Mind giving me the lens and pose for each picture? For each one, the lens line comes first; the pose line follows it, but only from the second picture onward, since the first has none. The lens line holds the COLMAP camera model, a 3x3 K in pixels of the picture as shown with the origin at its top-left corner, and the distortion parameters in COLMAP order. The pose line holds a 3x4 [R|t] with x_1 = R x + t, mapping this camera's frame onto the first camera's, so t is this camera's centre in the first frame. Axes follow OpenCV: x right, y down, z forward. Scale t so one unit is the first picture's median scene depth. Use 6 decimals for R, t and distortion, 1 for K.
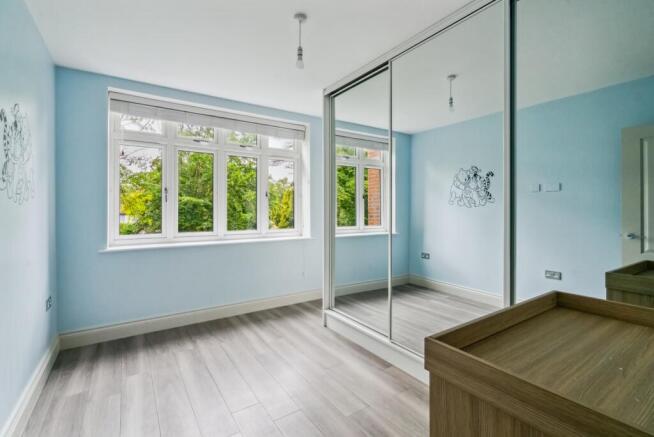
lens RADIAL K [[302.1, 0, 328.7], [0, 302.1, 213.1], [0, 0, 1]] dist [-0.000359, -0.000069]
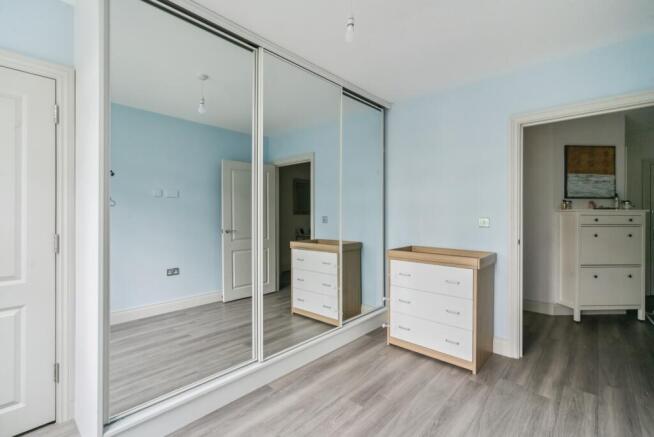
lens RADIAL K [[302.1, 0, 328.7], [0, 302.1, 213.1], [0, 0, 1]] dist [-0.000359, -0.000069]
pose [[-0.240393, 0.001485, 0.970674, -0.703822], [0.011456, 0.999934, 0.001307, -0.012663], [-0.970608, 0.011434, -0.240394, 1.011138]]
